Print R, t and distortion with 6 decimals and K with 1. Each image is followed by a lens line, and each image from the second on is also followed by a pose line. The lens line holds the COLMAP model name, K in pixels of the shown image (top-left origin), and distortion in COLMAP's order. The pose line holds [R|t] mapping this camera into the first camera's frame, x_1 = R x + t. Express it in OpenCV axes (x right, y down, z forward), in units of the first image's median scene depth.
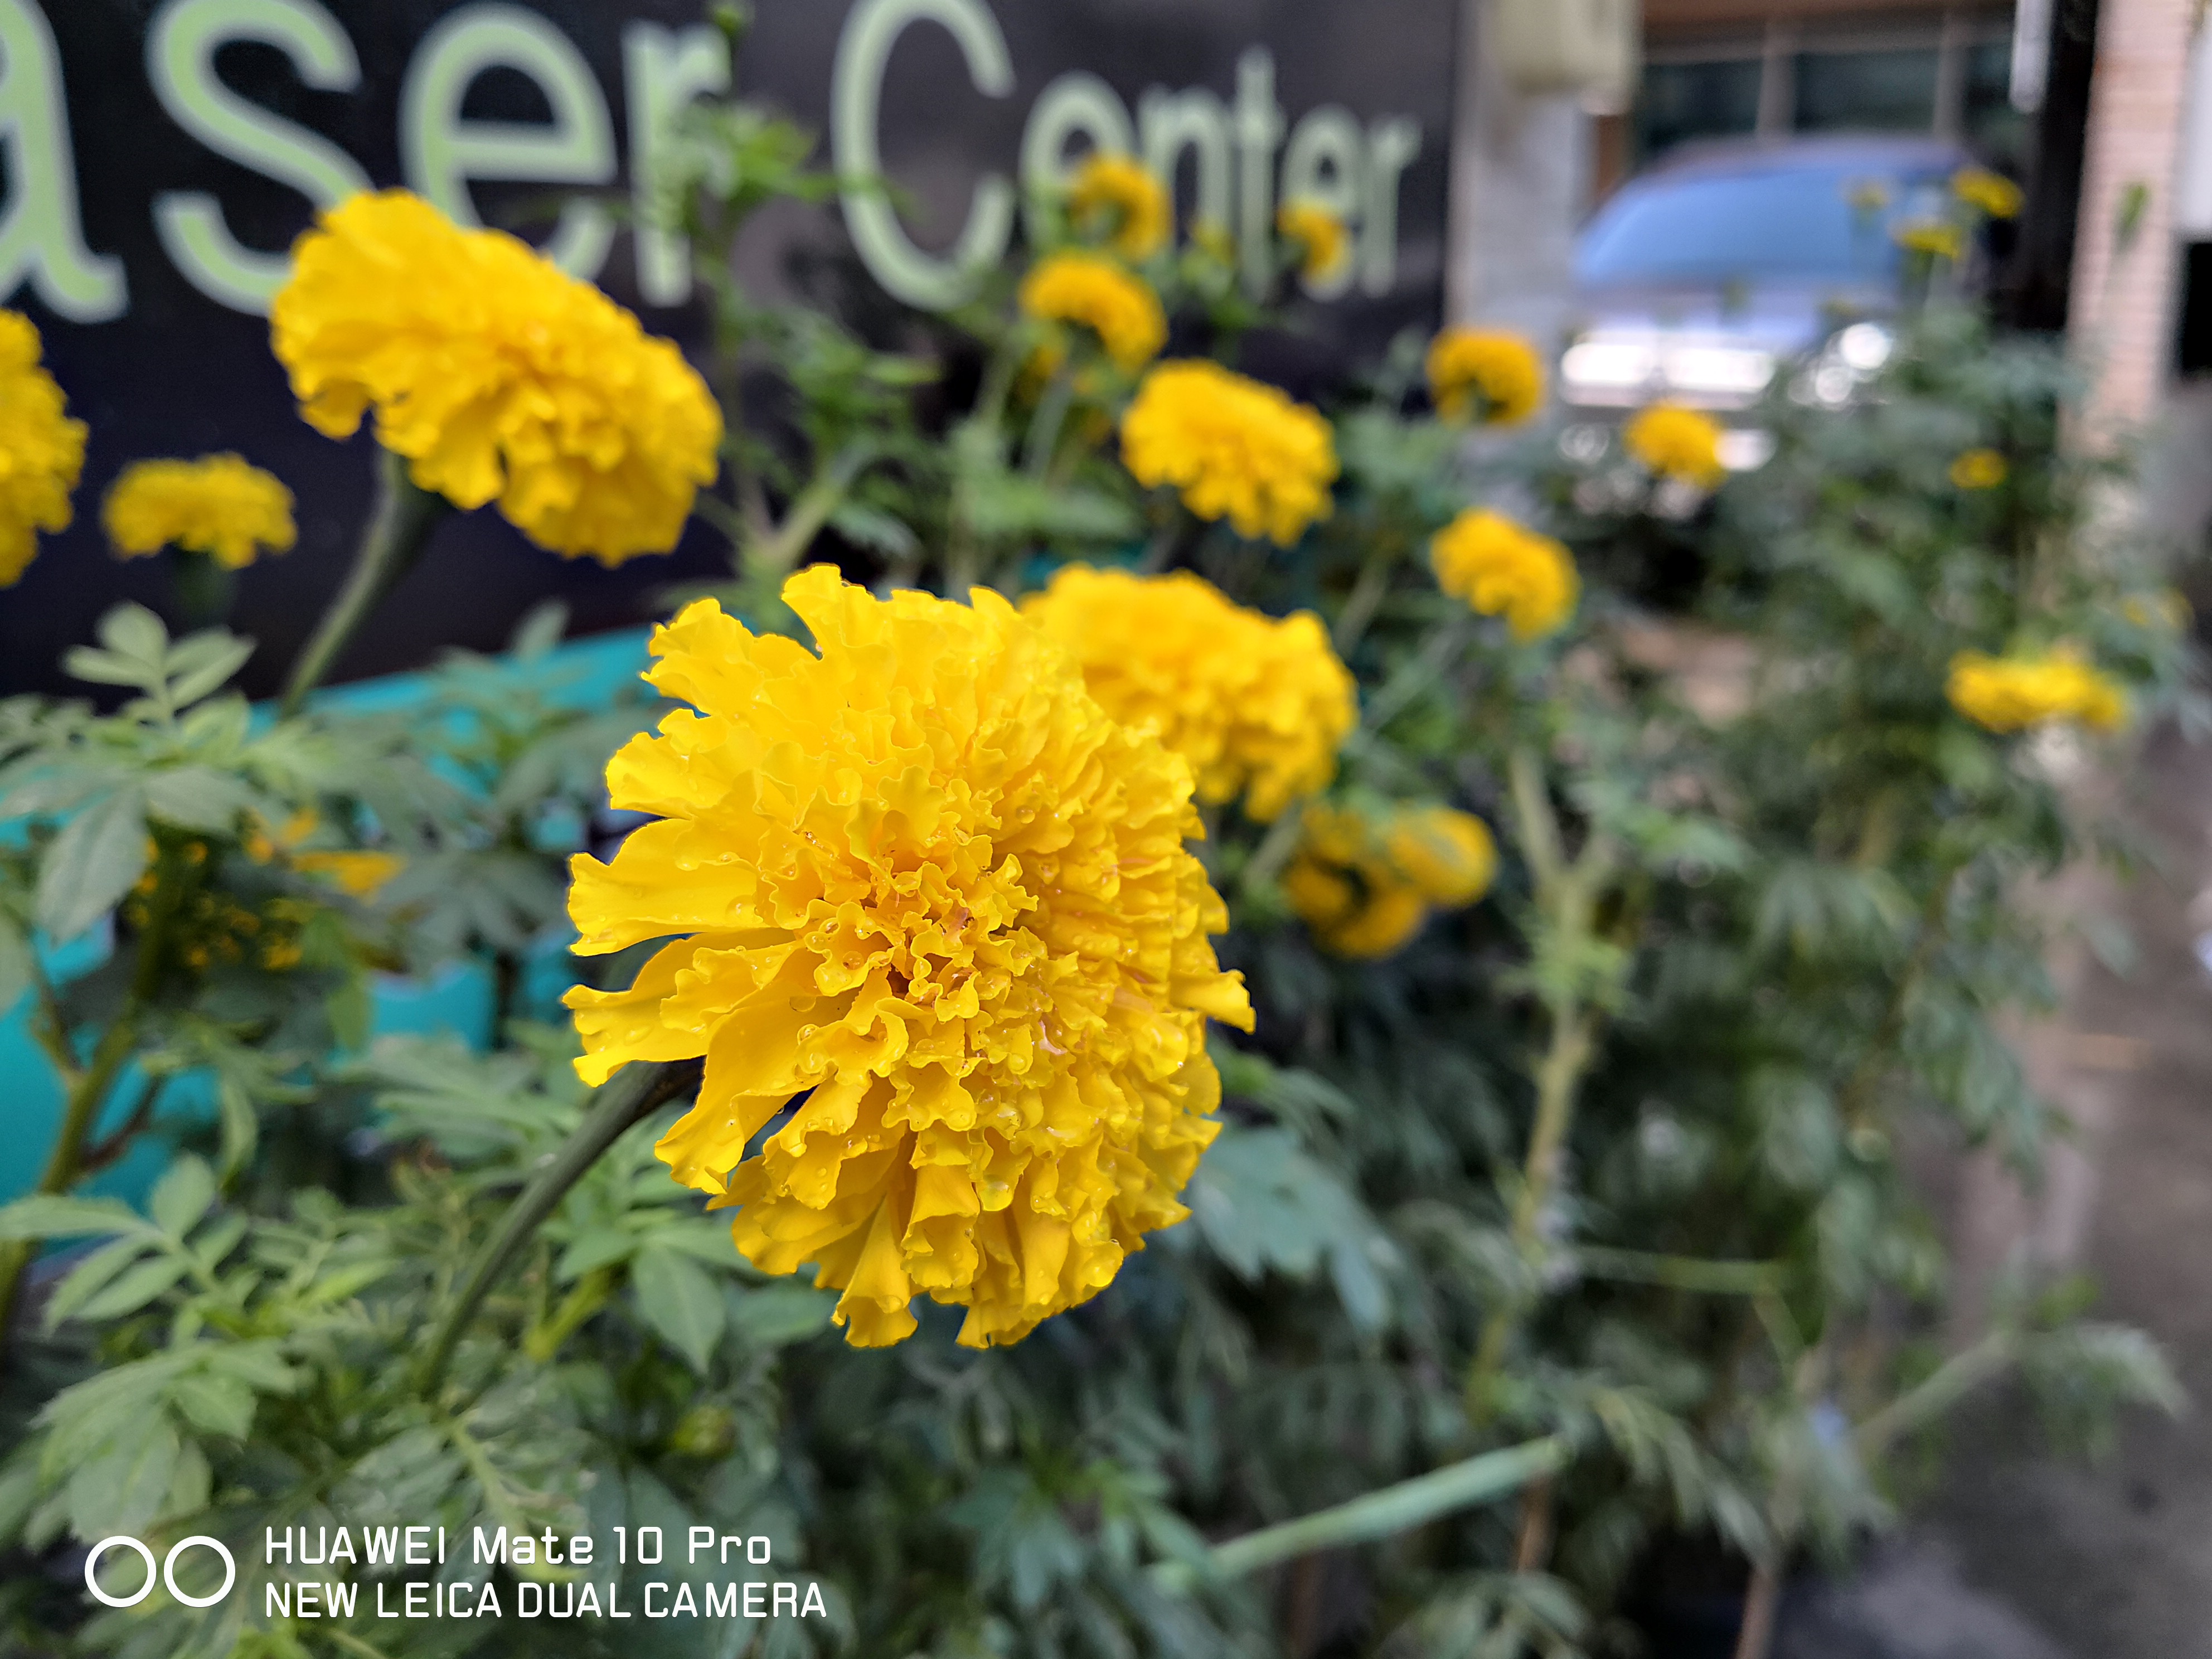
lens RADIAL K [[1731.9, 0, 1107.2], [0, 1731.9, 889.1], [0, 0, 1]] dist [-0.007827, -0.005041]
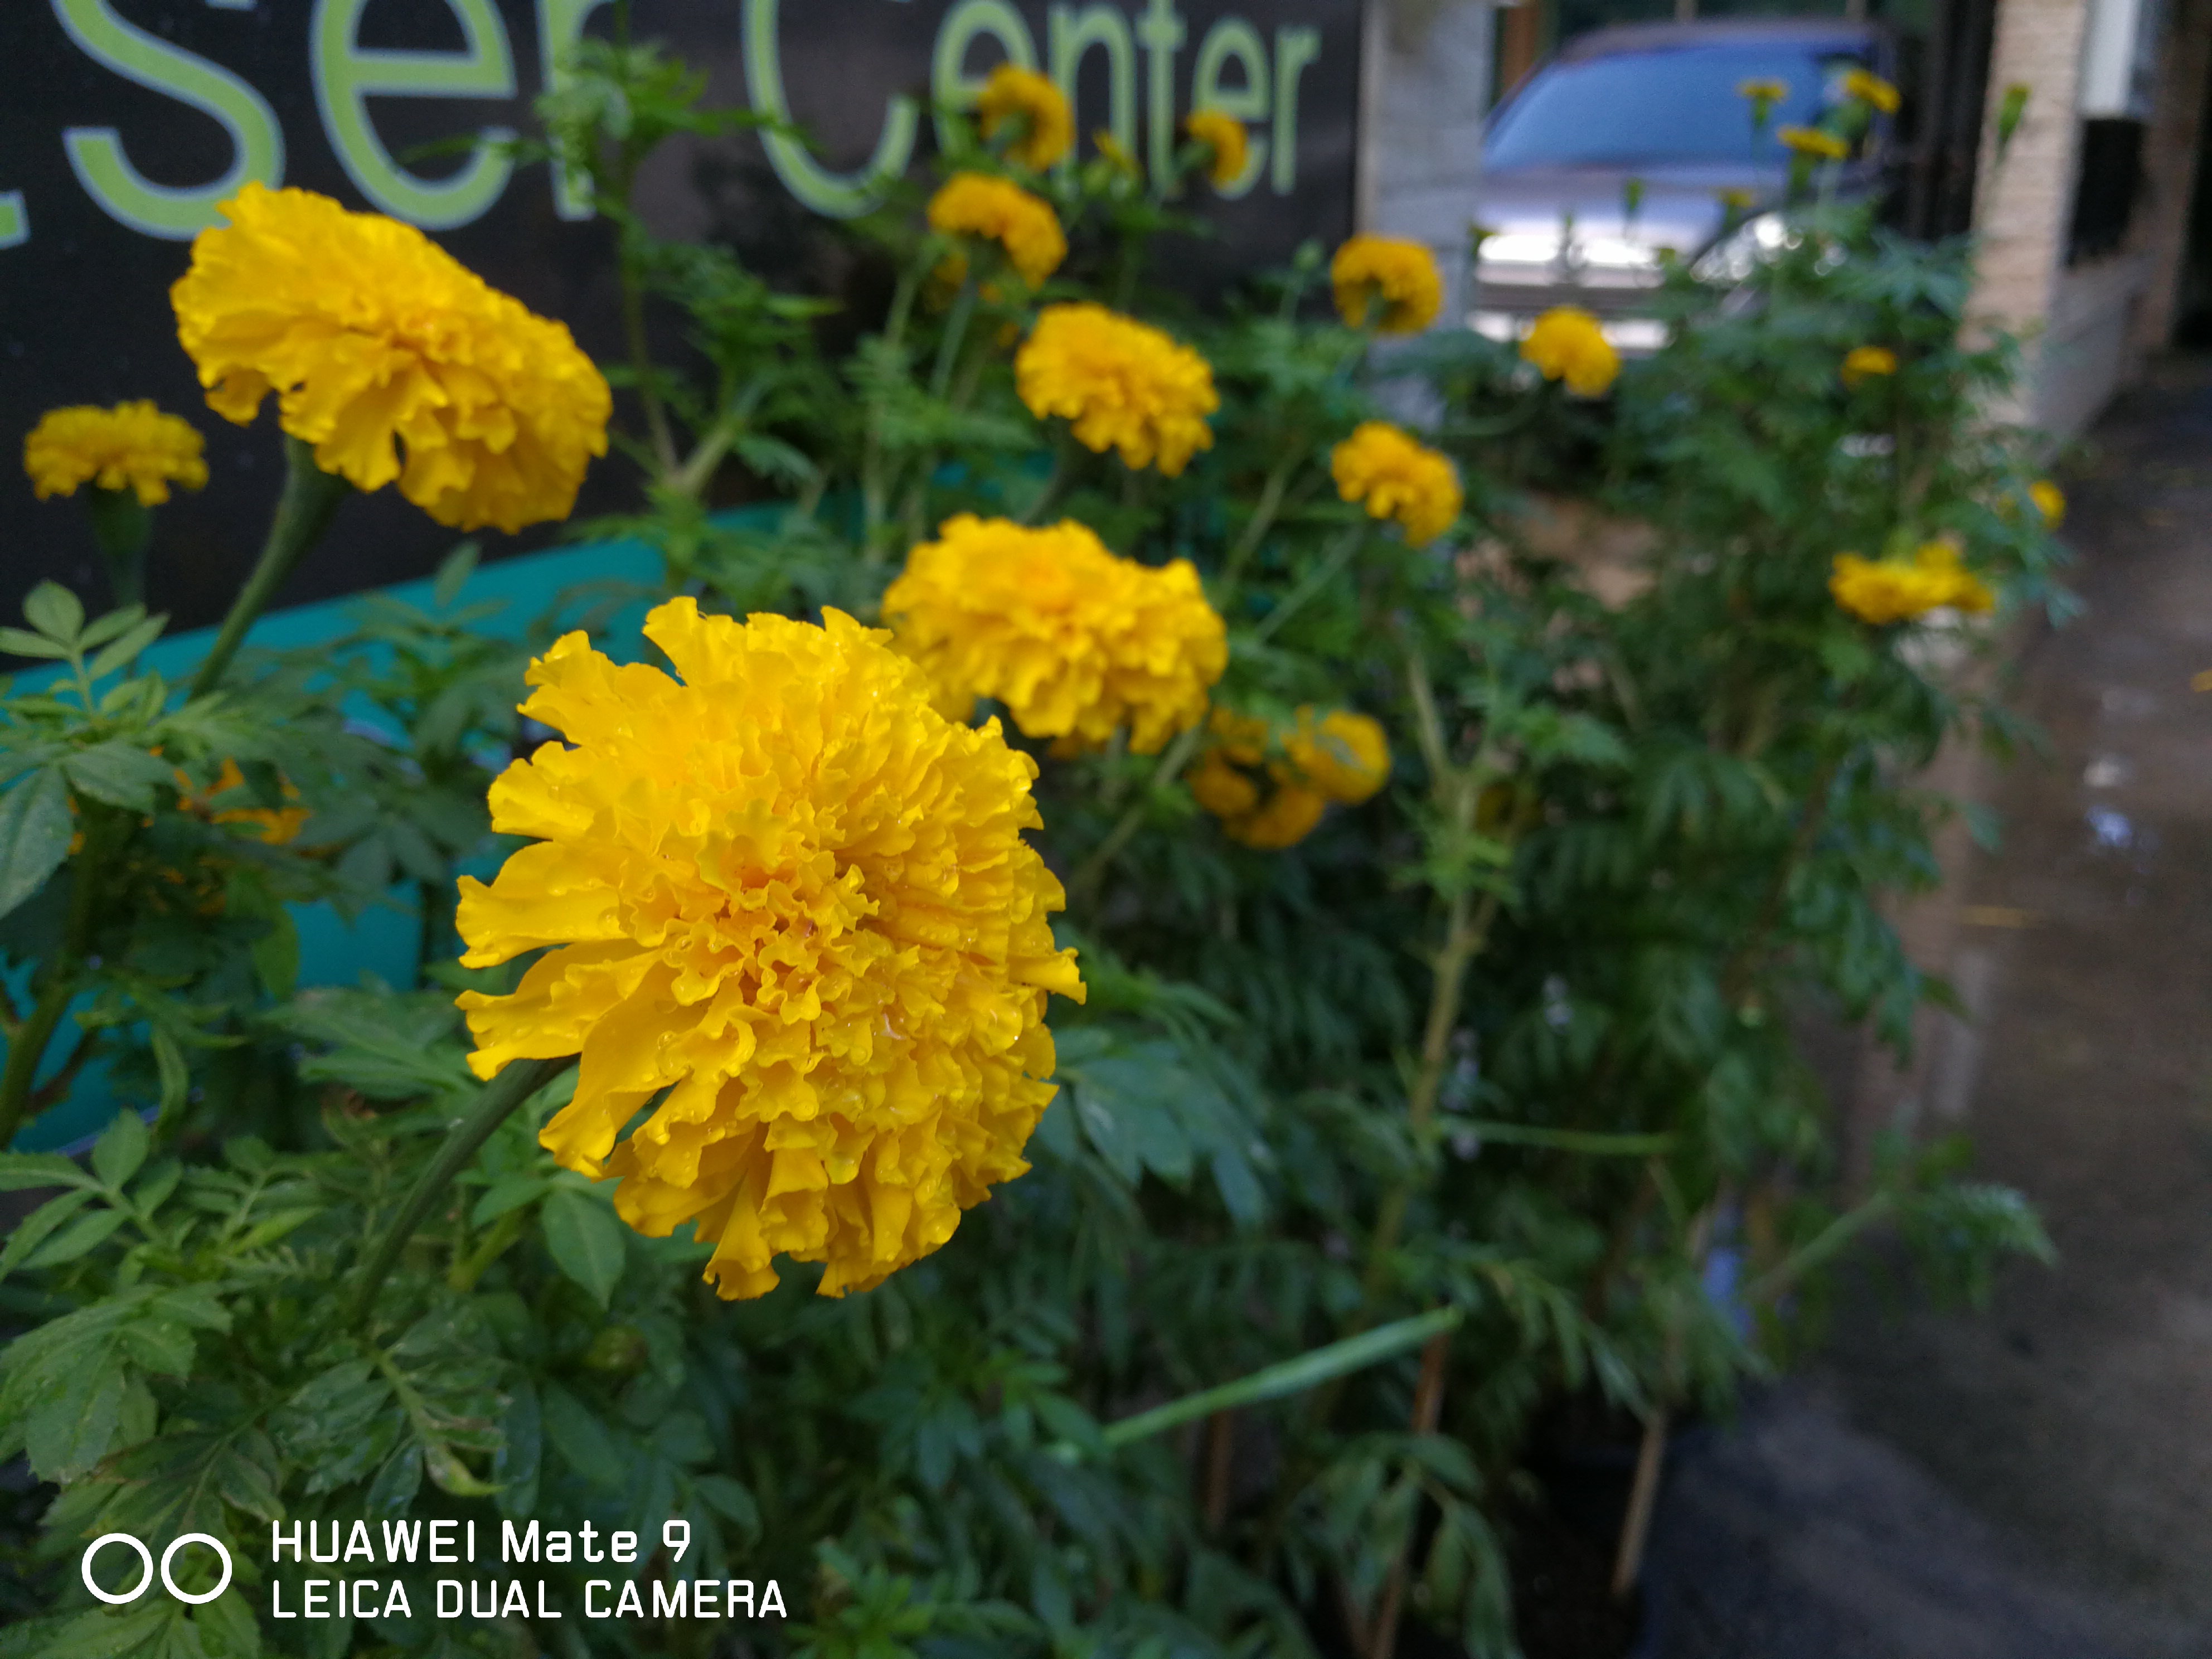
lens RADIAL K [[1728.4, 0, 1106.0], [0, 1728.4, 829.5], [0, 0, 1]] dist [0.000393, -0.002642]
pose [[0.999561, -0.016042, 0.024925, 0.057037], [0.014751, 0.998584, 0.051115, -0.069280], [-0.025709, -0.050725, 0.998382, -0.085748]]
